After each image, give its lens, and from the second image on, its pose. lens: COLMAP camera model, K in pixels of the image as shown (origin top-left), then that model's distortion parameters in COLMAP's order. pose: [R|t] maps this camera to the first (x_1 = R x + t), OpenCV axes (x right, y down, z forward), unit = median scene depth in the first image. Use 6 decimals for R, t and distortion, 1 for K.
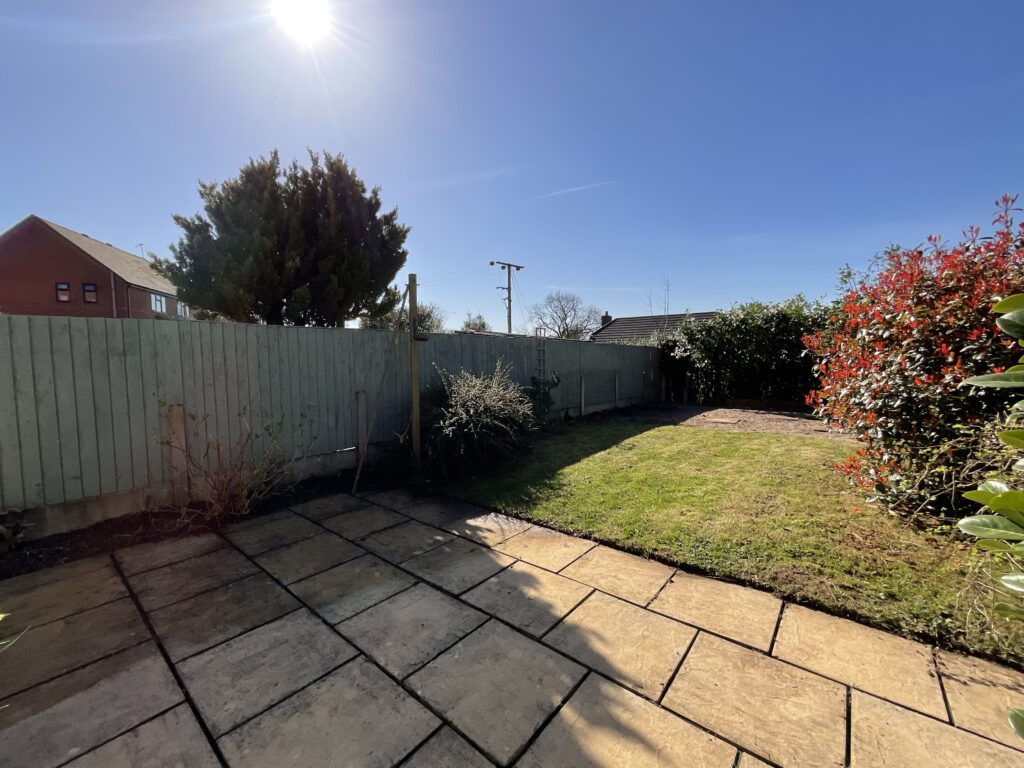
lens RADIAL K [[413.8, 0, 511.2], [0, 413.8, 385.7], [0, 0, 1]] dist [-0.003136, 0.001025]
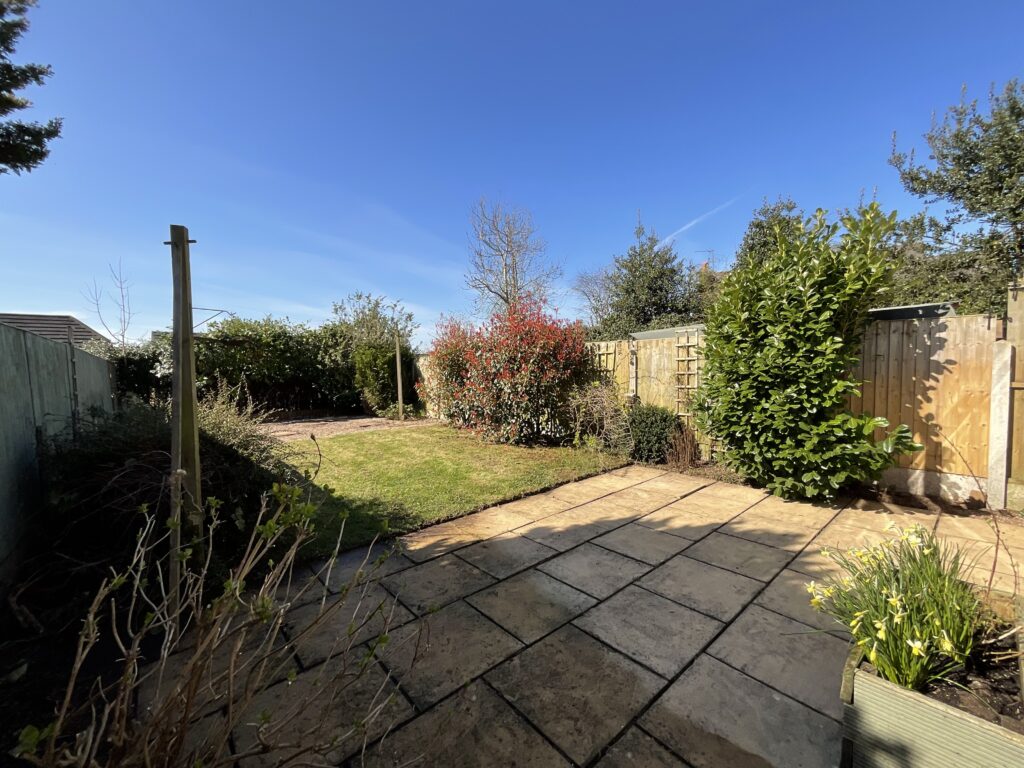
lens RADIAL K [[413.8, 0, 510.9], [0, 413.8, 387.9], [0, 0, 1]] dist [-0.003136, 0.001025]
pose [[0.172135, -0.049131, 0.983847, -1.293628], [0.080334, 0.996129, 0.035689, -0.055736], [-0.981792, 0.072893, 0.175416, 0.821574]]
